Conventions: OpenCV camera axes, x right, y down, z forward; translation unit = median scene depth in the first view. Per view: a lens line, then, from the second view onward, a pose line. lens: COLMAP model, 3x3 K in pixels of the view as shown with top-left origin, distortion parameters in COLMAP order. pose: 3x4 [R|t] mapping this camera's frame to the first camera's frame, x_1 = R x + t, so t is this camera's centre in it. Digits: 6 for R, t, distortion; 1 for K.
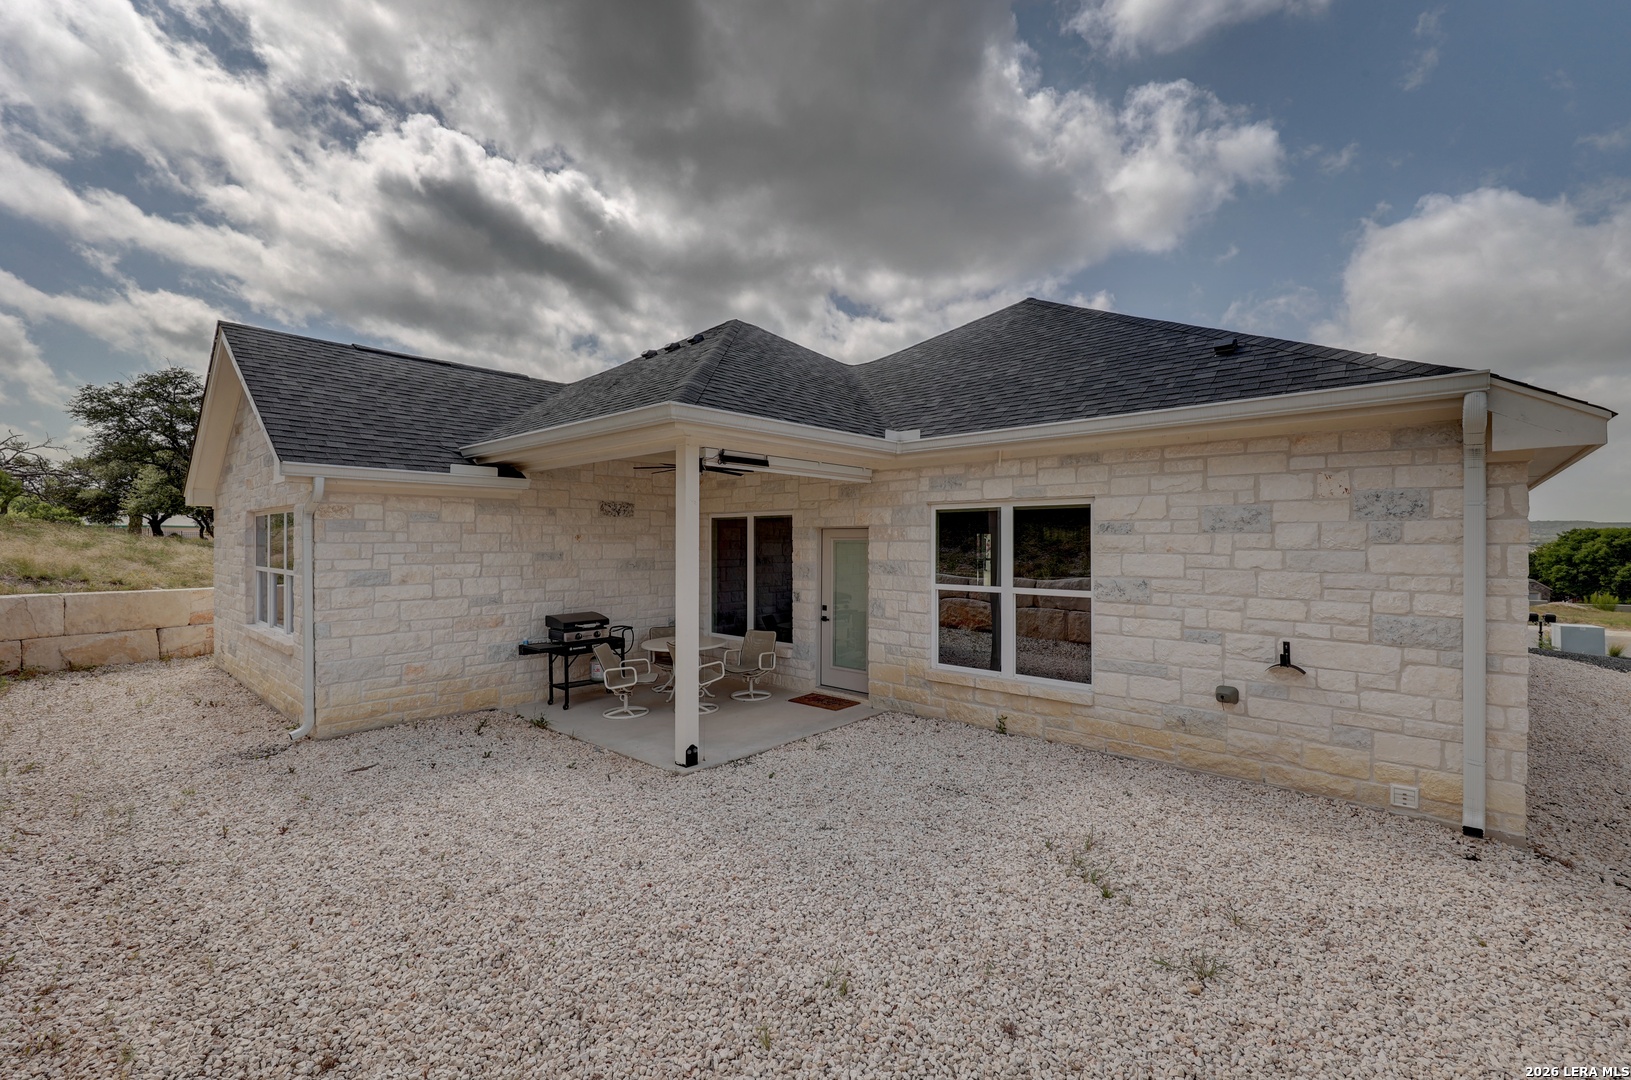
lens RADIAL K [[695.4, 0, 812.5], [0, 695.4, 539.9], [0, 0, 1]] dist [0.000171, -0.000987]
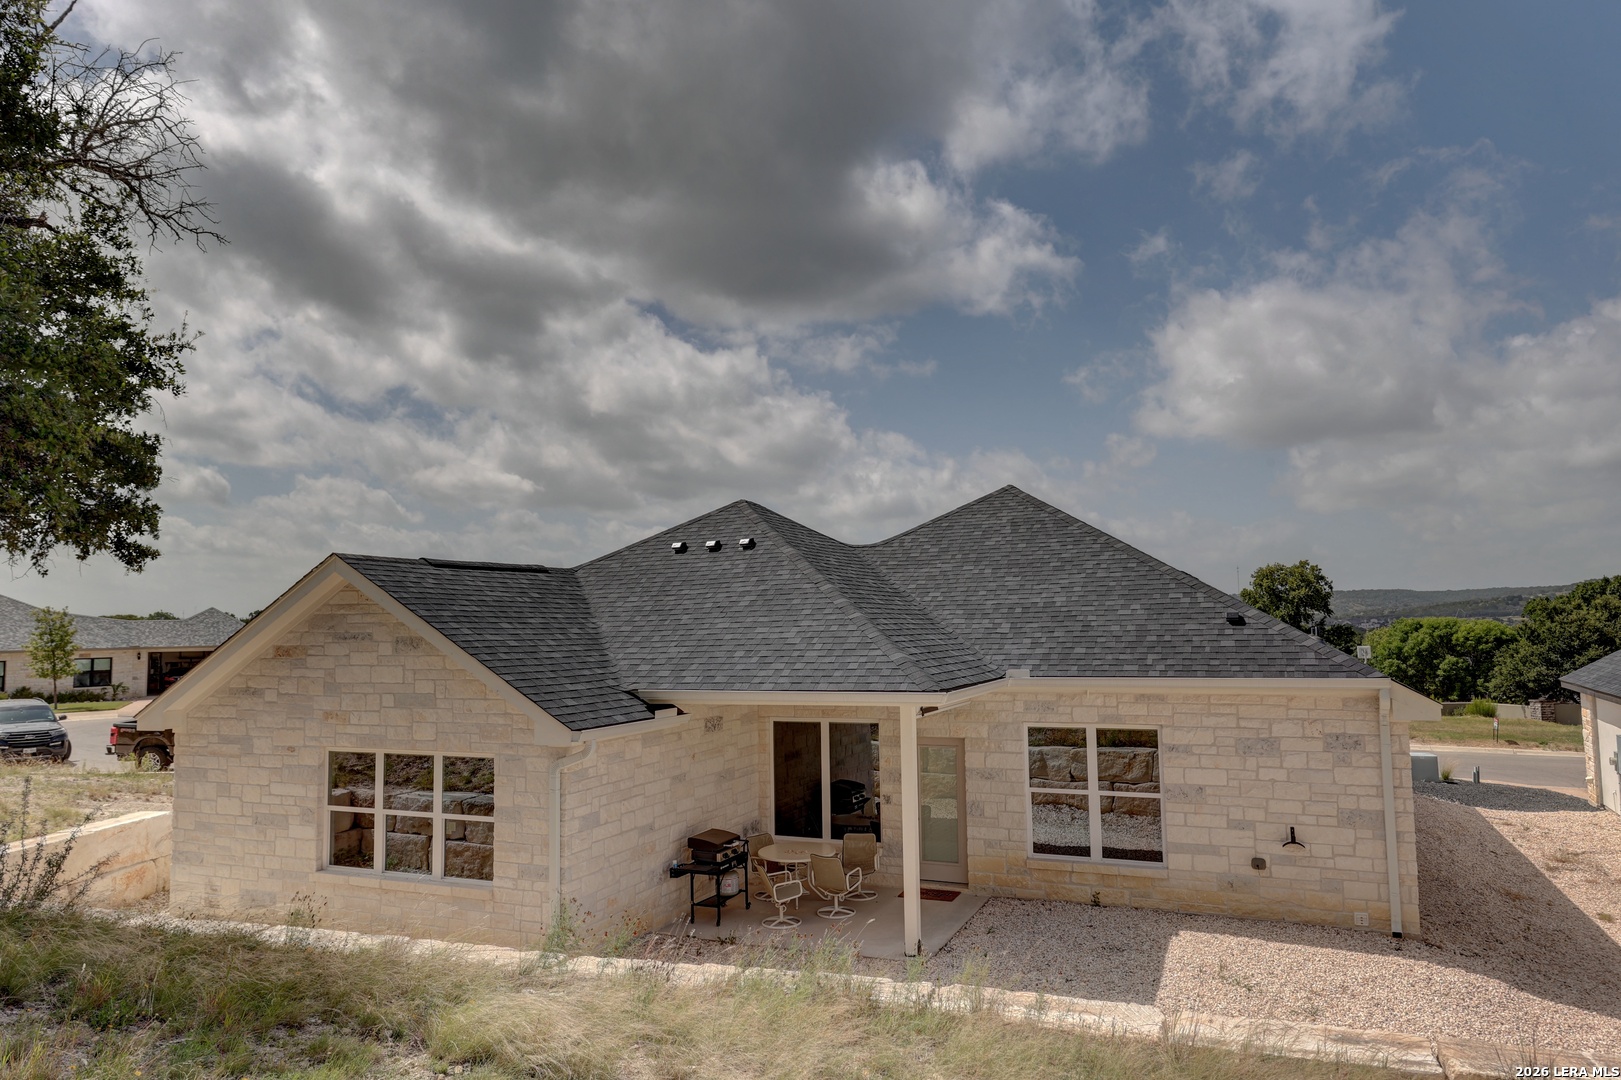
lens RADIAL K [[1076.4, 0, 814.2], [0, 1076.4, 538.3], [0, 0, 1]] dist [0.012741, 0.006051]
pose [[0.943212, 0.008097, 0.332091, -0.790268], [0.015737, 0.997491, -0.069019, -0.242504], [-0.331817, 0.070326, 0.940719, -0.676642]]
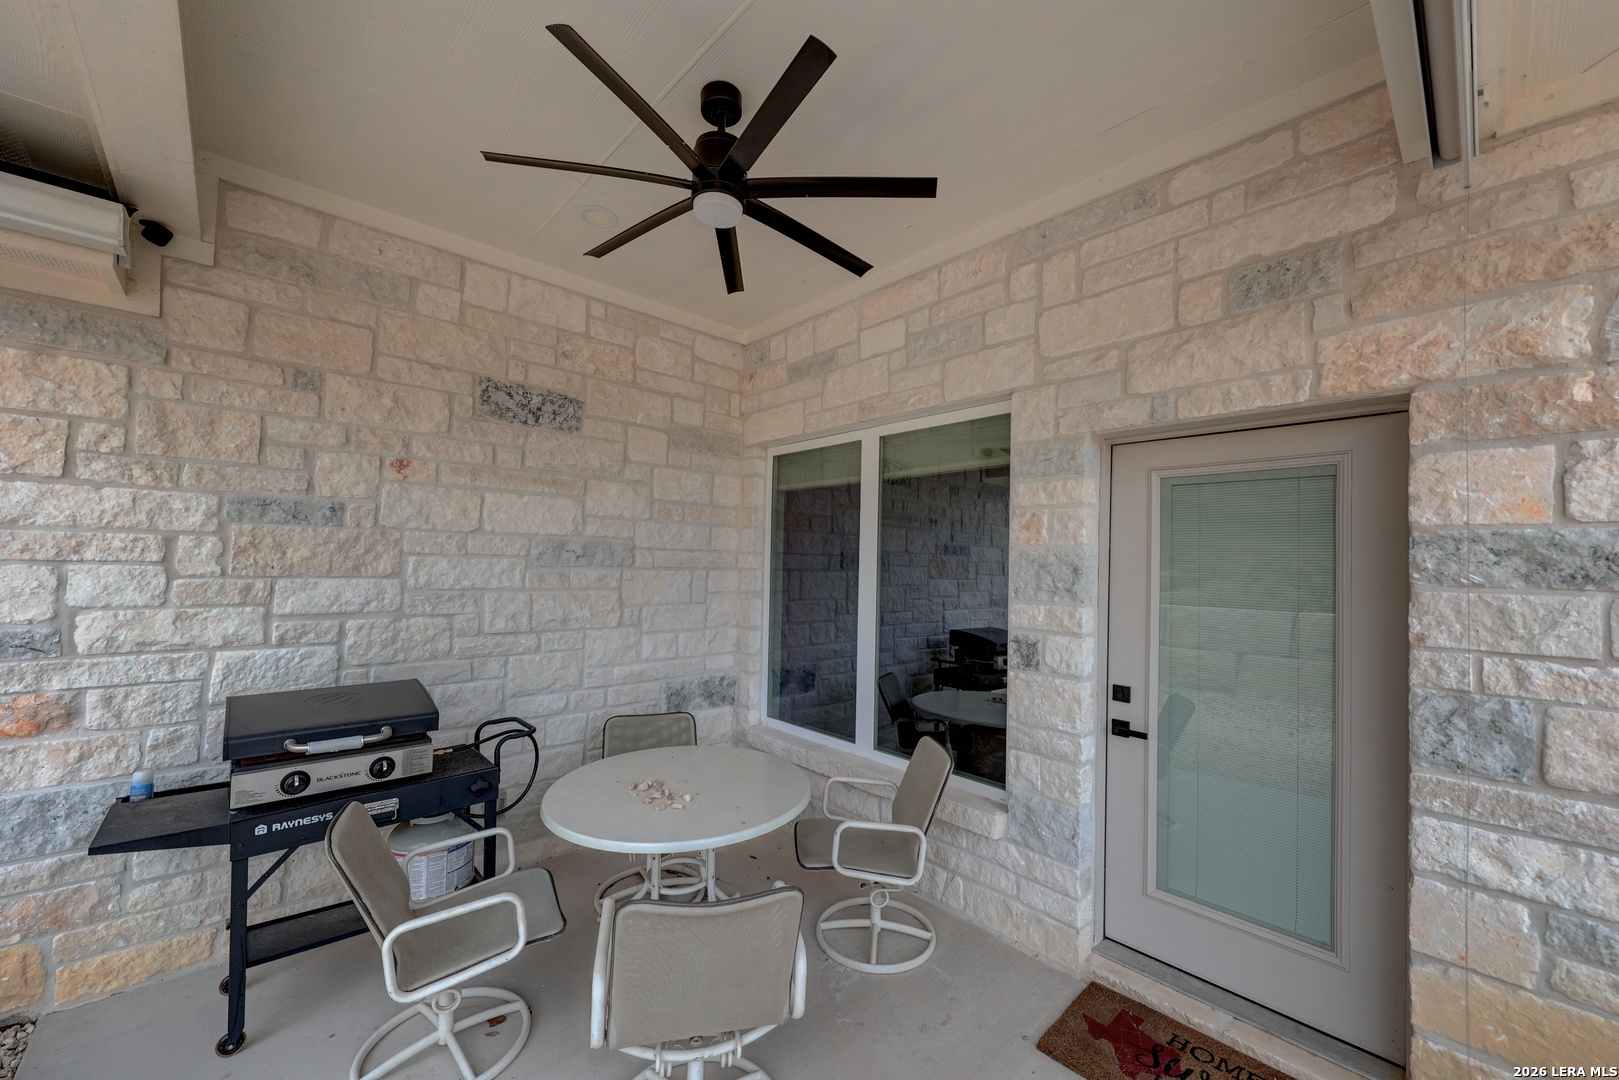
lens RADIAL K [[624.7, 0, 806.4], [0, 624.7, 545.8], [0, 0, 1]] dist [0.000516, -0.000041]
pose [[0.995870, 0.019561, -0.088658, -0.112990], [-0.022109, 0.999368, -0.027842, 0.047092], [0.088057, 0.029687, 0.995673, 0.784319]]
